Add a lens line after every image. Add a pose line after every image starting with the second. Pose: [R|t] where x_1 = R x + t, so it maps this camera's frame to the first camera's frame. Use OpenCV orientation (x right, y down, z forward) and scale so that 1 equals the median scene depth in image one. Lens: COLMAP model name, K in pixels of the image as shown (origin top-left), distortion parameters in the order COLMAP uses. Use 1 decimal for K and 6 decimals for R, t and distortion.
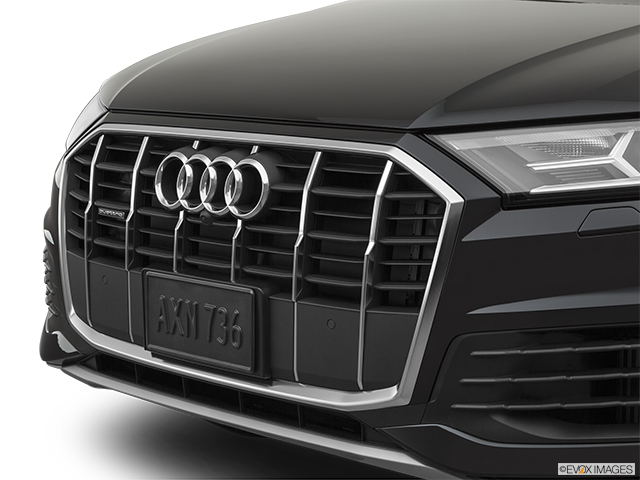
lens RADIAL K [[1472.0, 0, 320.9], [0, 1472.0, 238.0], [0, 0, 1]] dist [-0.042150, 0.000000]
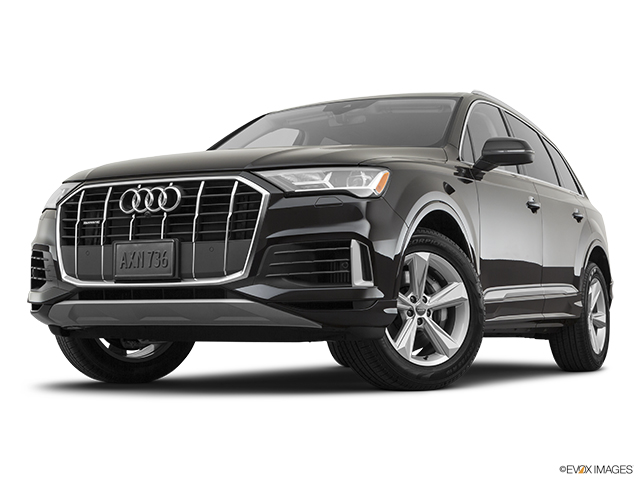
lens RADIAL K [[1096.0, 0, 323.0], [0, 1096.0, 234.6], [0, 0, 1]] dist [0.006160, 0.000000]
pose [[0.950787, 0.030299, 0.308361, -0.360923], [0.040229, 0.974712, -0.219813, 0.422573], [-0.307223, 0.221401, 0.925525, -0.686114]]
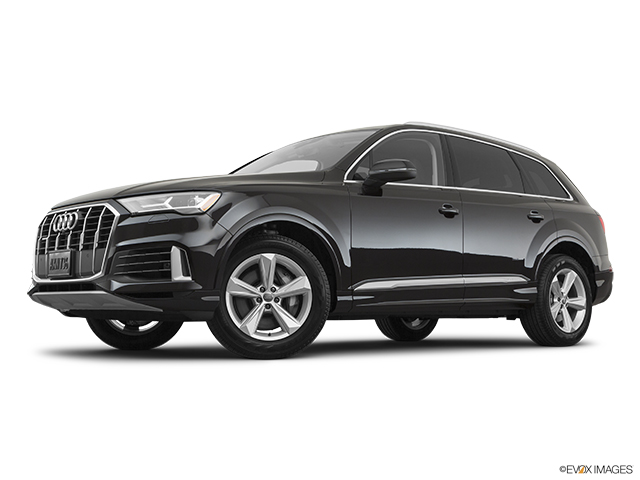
lens RADIAL K [[810.3, 0, 319.7], [0, 810.3, 243.6], [0, 0, 1]] dist [0.017125, 0.000000]
pose [[0.998283, -0.000094, -0.058574, 0.629930], [-0.012728, 0.975754, -0.218501, 0.419787], [0.057175, 0.218871, 0.974077, -0.763441]]
